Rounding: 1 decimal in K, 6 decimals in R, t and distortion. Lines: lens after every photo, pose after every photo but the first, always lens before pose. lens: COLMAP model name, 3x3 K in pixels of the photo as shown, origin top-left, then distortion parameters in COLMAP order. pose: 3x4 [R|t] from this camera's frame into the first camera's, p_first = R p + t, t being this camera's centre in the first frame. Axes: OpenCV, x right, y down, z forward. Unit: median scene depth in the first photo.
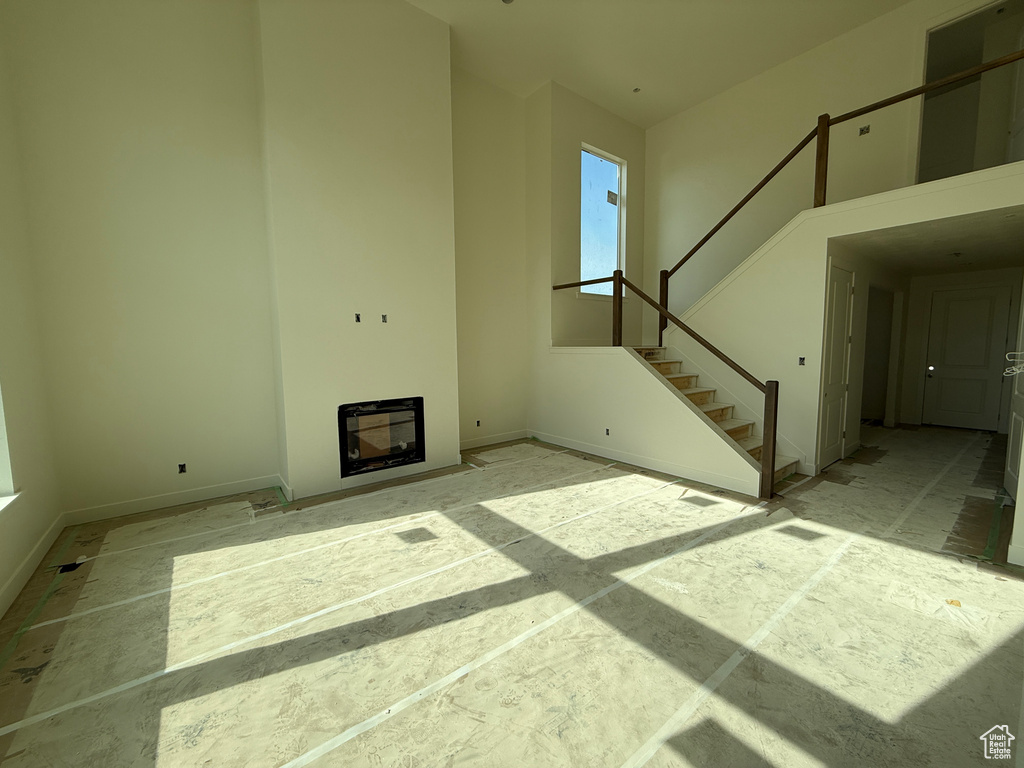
lens RADIAL K [[409.7, 0, 507.1], [0, 409.7, 383.3], [0, 0, 1]] dist [-0.000300, 0.000190]
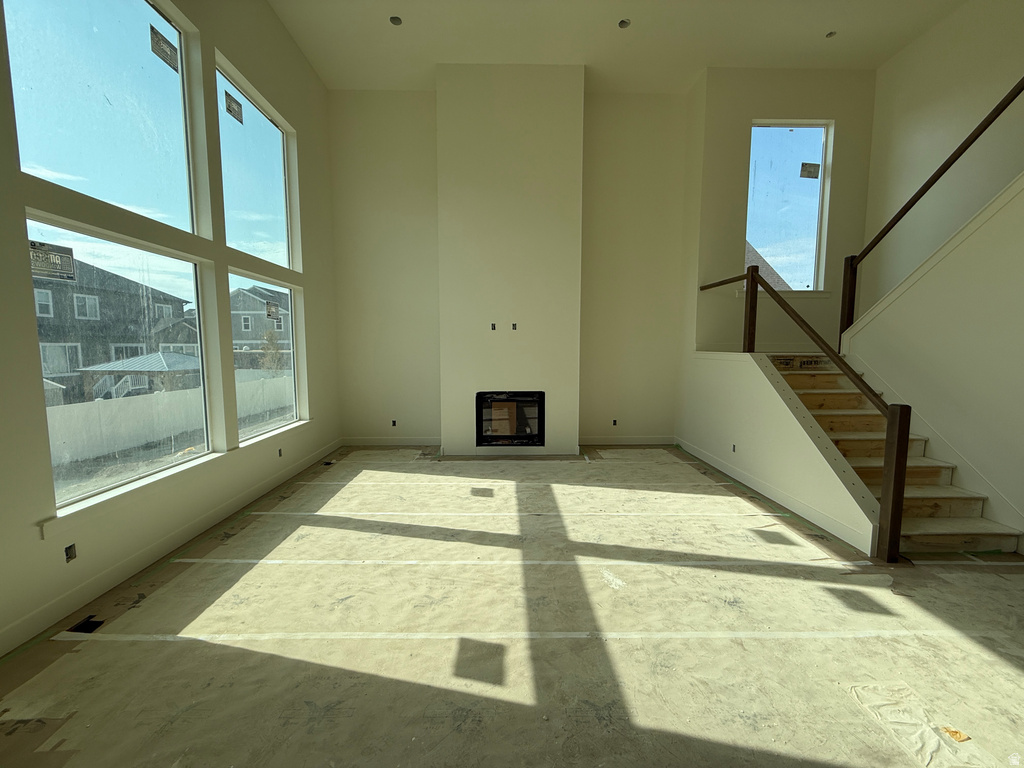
lens RADIAL K [[409.7, 0, 507.1], [0, 409.7, 383.3], [0, 0, 1]] dist [-0.000300, 0.000190]
pose [[0.796329, 0.066728, -0.601171, 0.570751], [-0.065267, 0.997573, 0.024273, -0.017161], [0.601332, 0.019907, 0.798752, -0.017814]]
